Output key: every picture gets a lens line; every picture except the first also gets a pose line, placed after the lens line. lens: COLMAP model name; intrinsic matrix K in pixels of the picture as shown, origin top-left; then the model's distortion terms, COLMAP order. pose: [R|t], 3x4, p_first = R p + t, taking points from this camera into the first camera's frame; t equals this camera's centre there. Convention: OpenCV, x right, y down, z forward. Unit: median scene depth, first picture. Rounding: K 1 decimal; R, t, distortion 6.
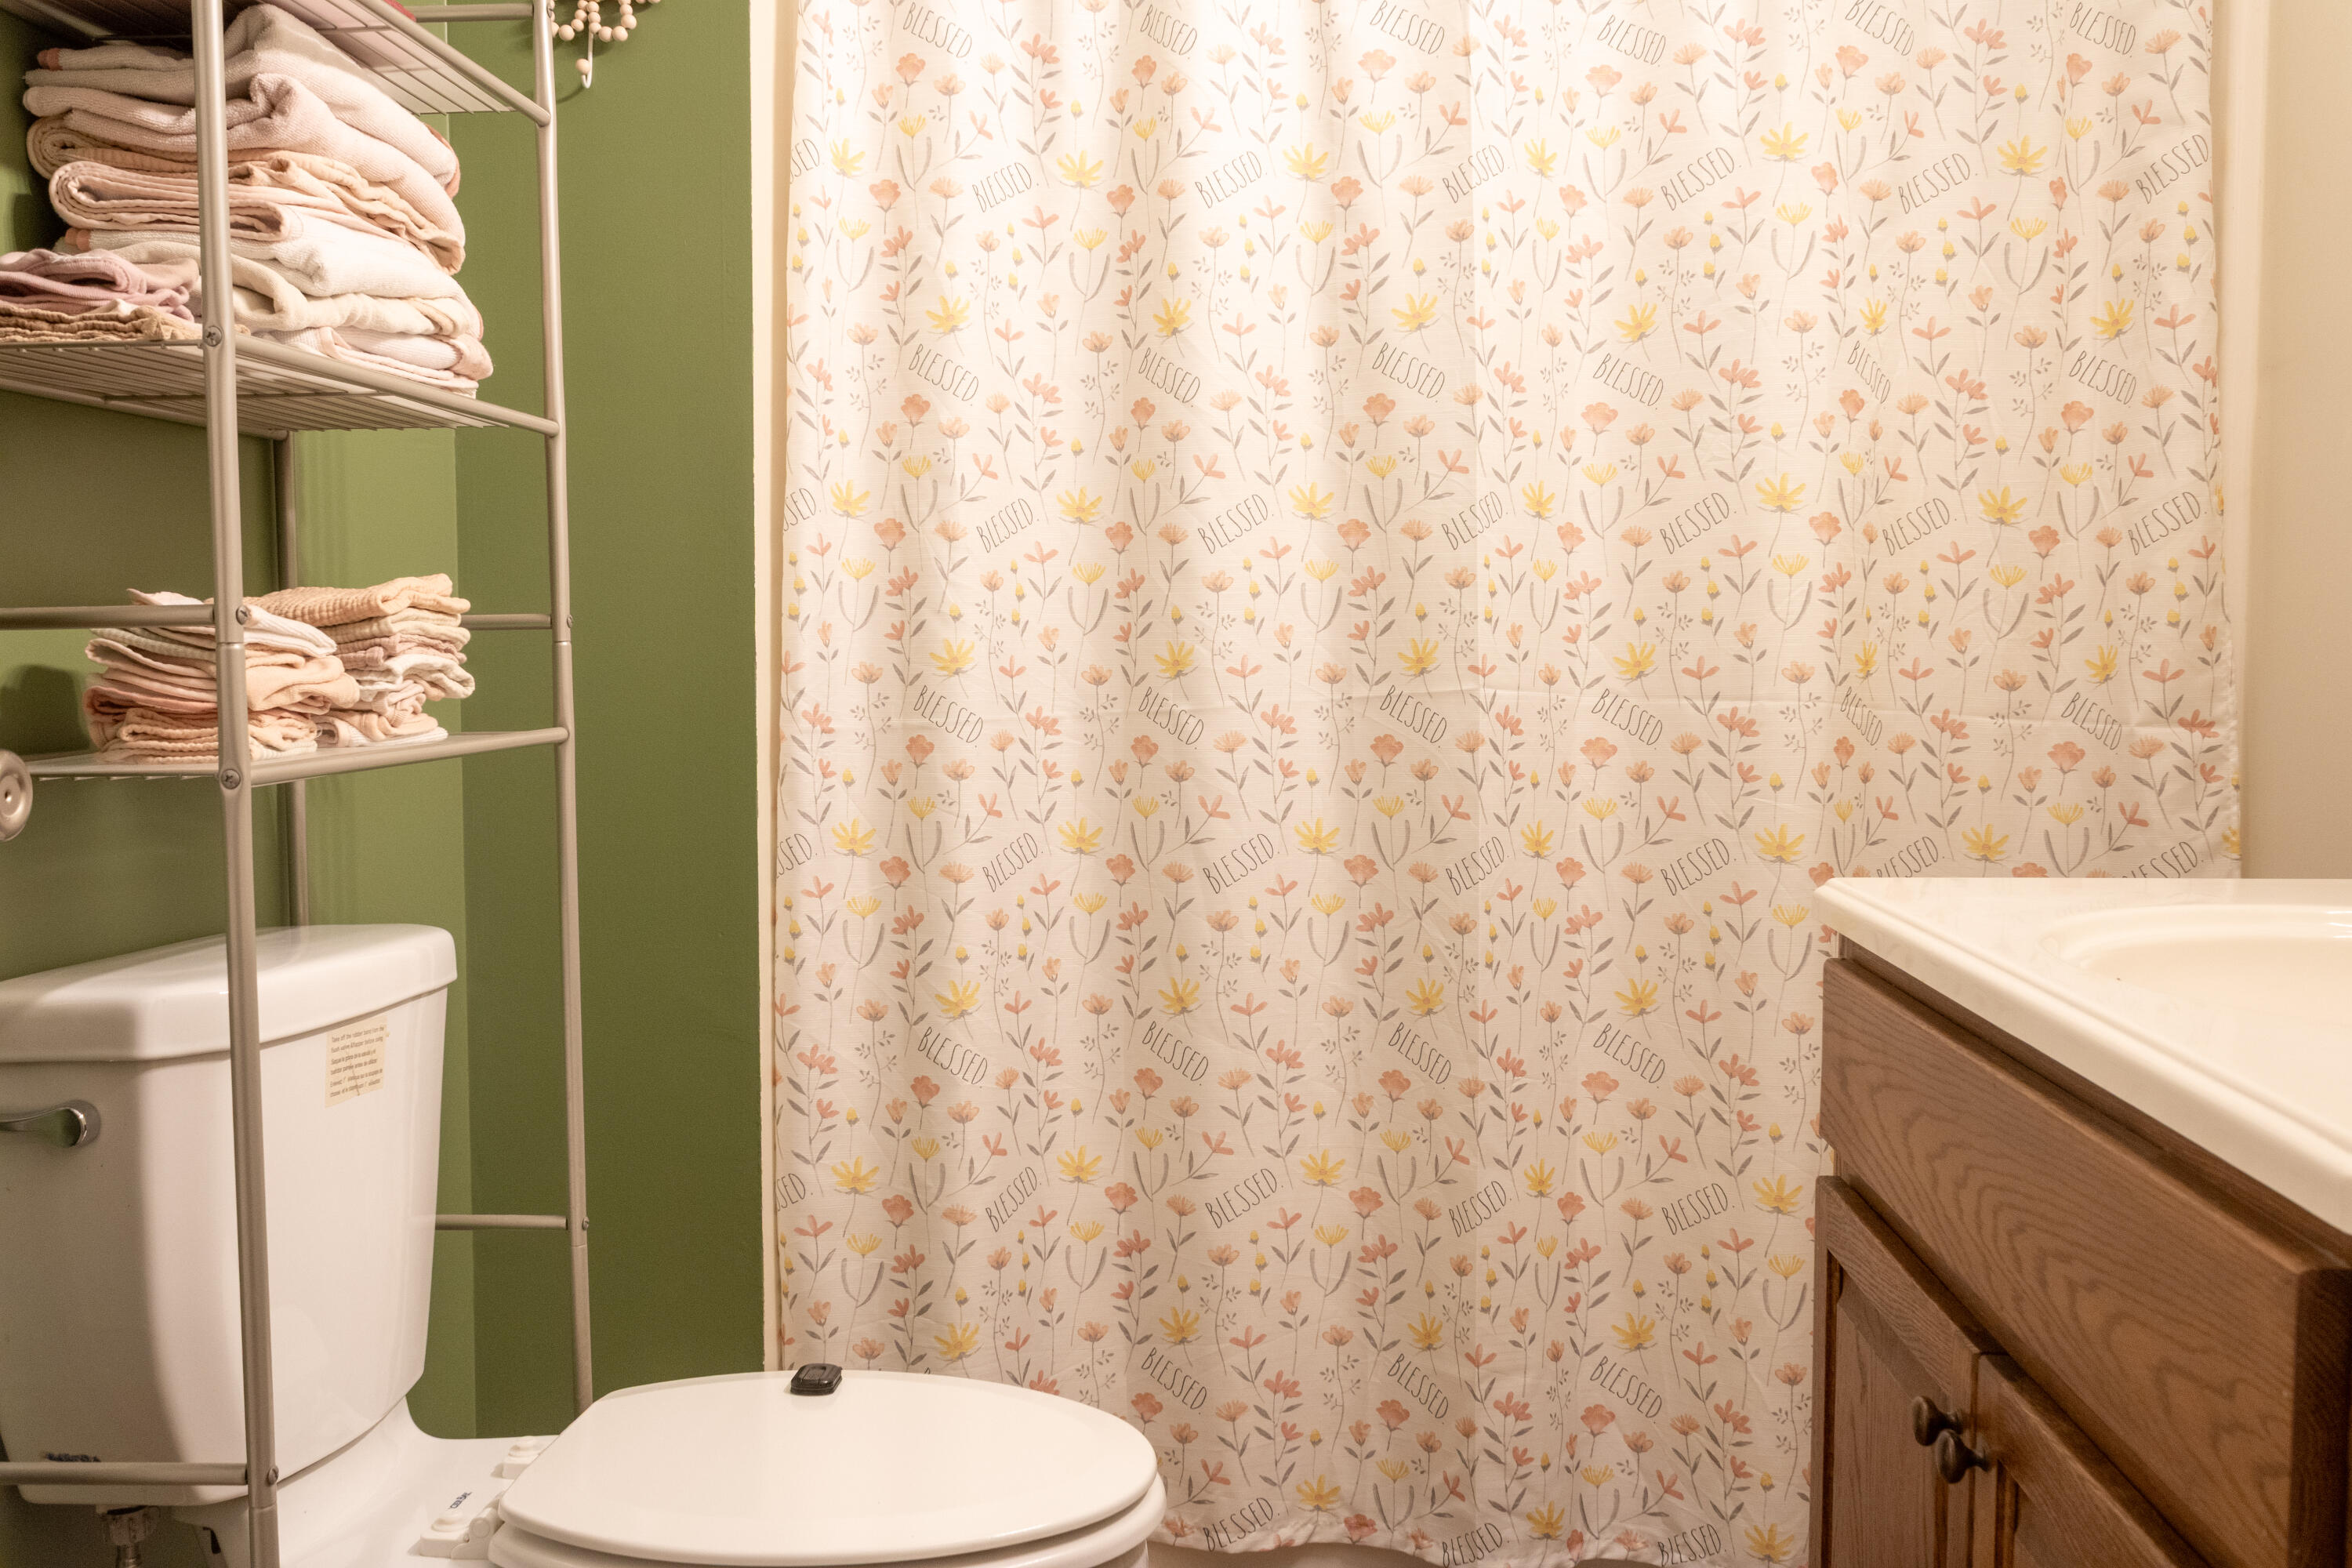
lens RADIAL K [[2242.1, 0, 1177.6], [0, 2242.1, 781.3], [0, 0, 1]] dist [0.030215, 0.000000]
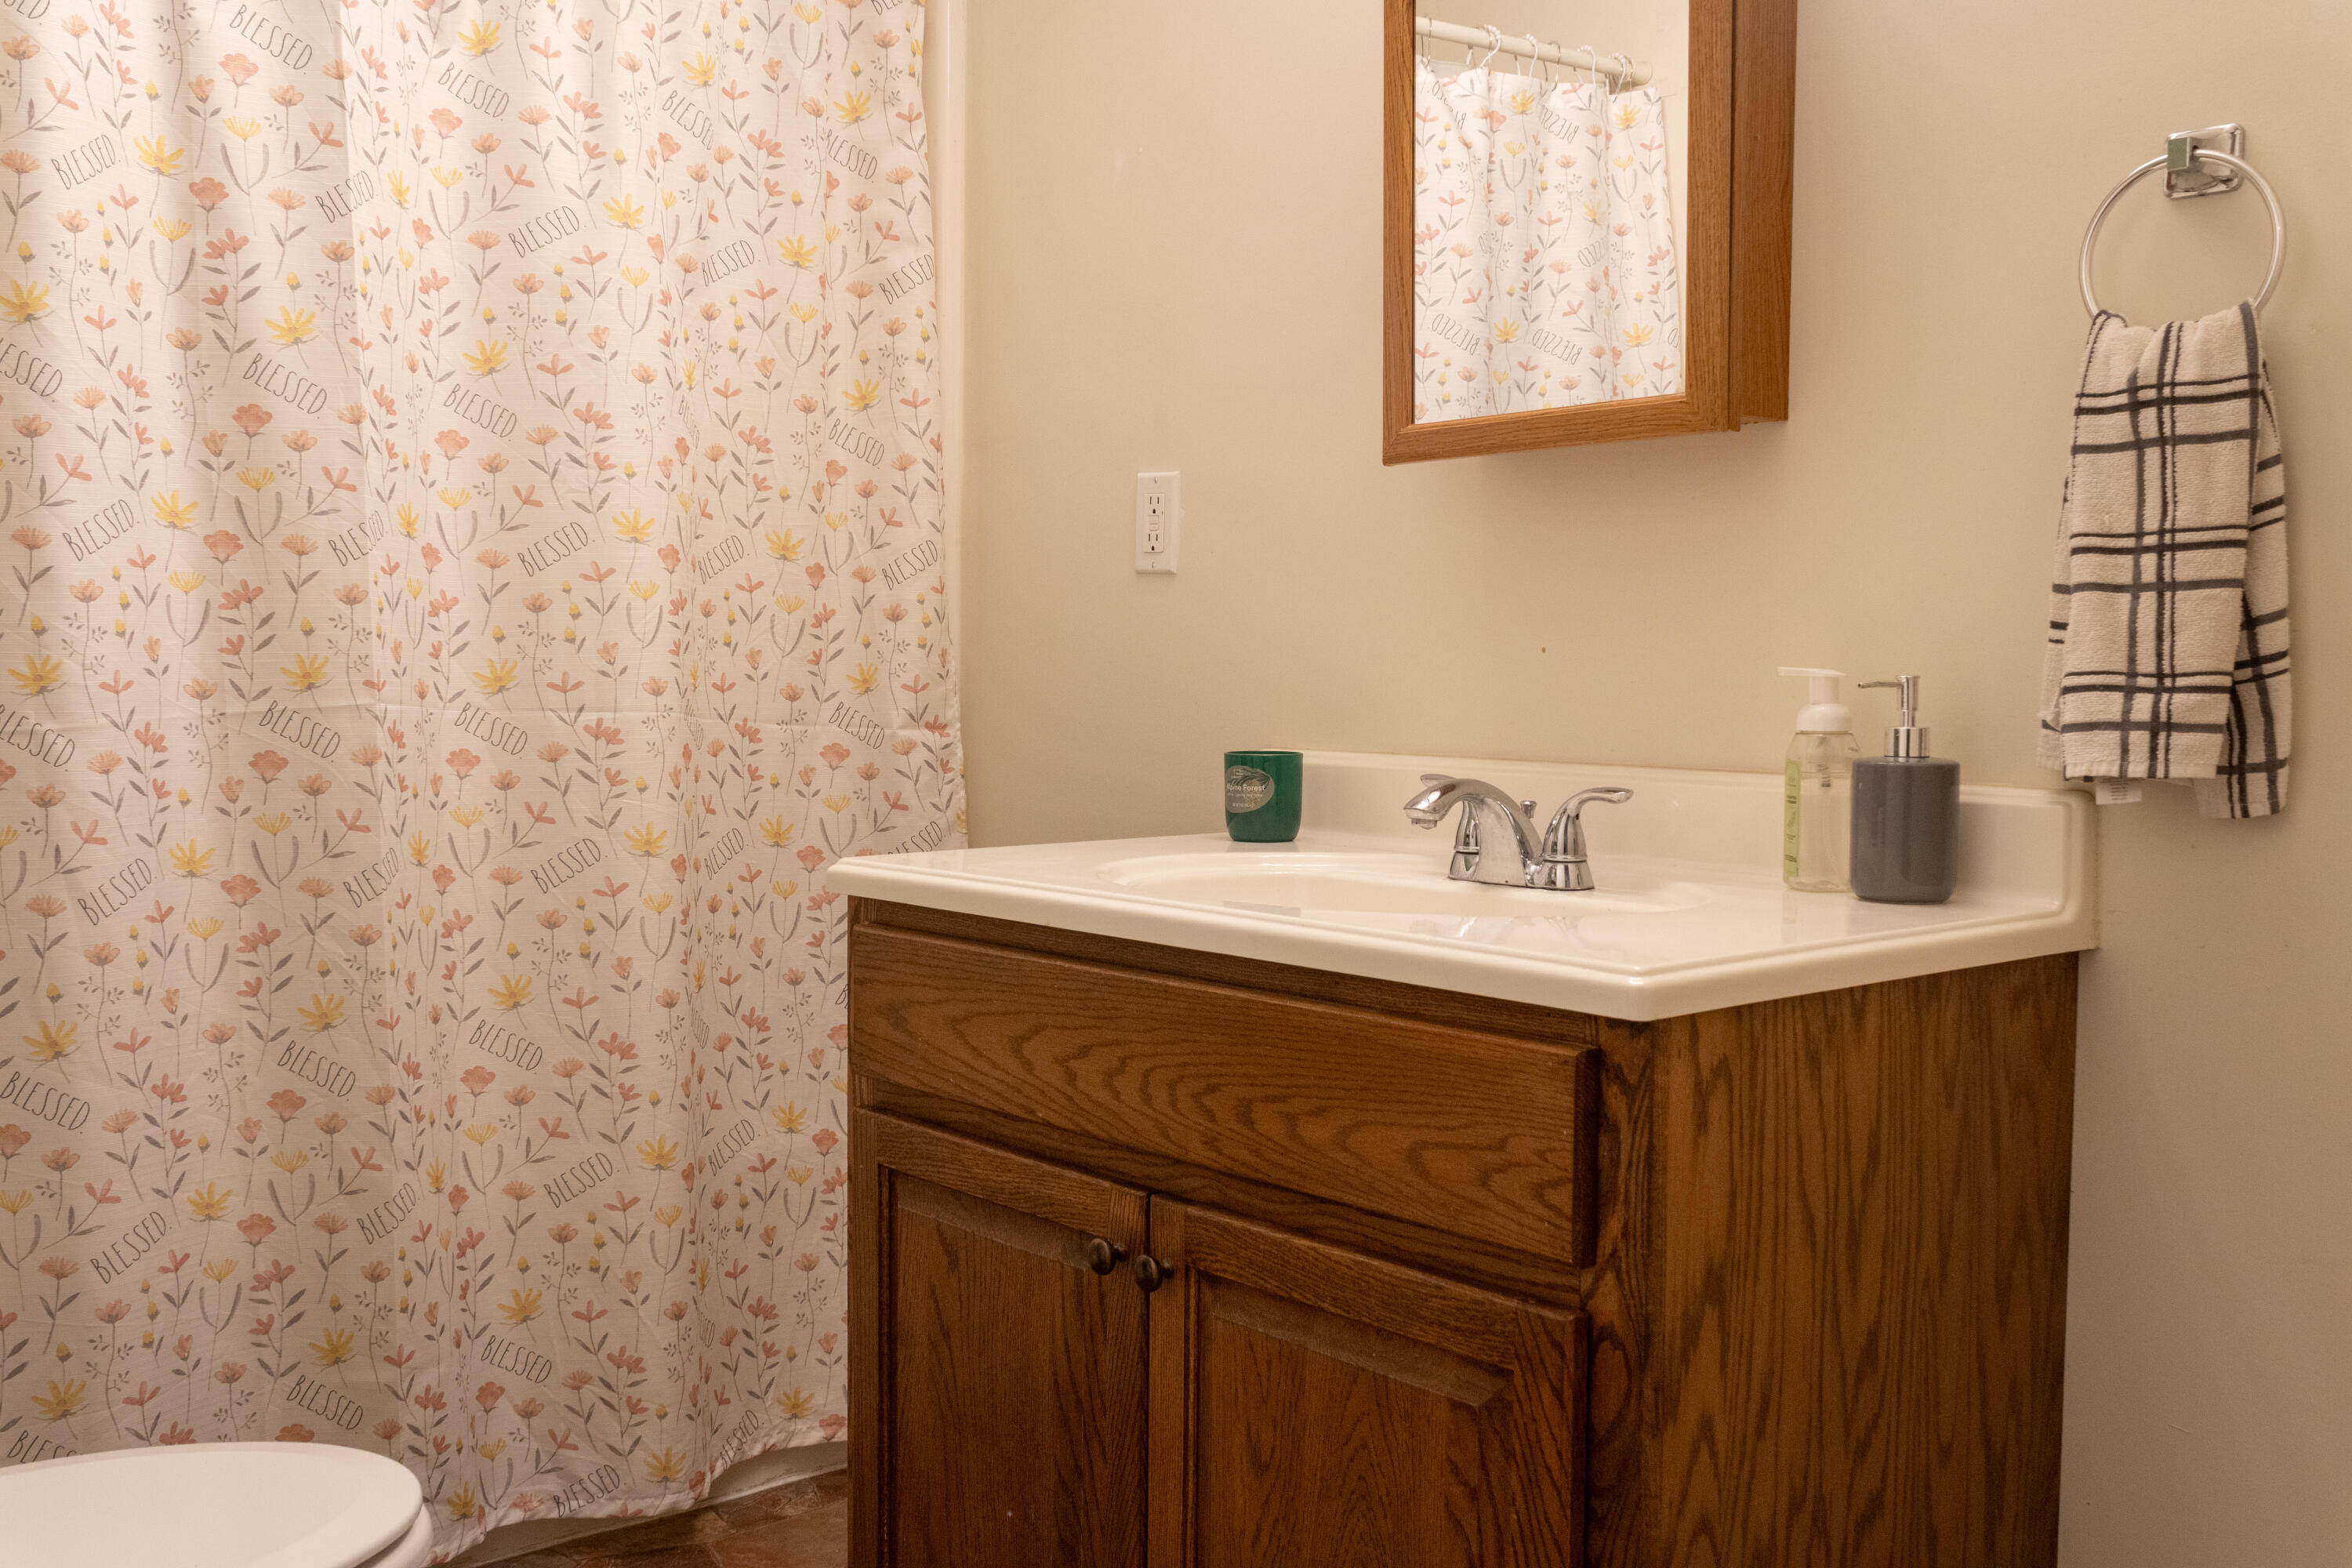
lens RADIAL K [[2242.1, 0, 1174.8], [0, 2242.1, 780.4], [0, 0, 1]] dist [0.030215, 0.000000]
pose [[0.729749, -0.033236, 0.682907, -0.296291], [0.037559, 0.999258, 0.008498, -0.001245], [-0.682682, 0.019448, 0.730456, 0.005861]]
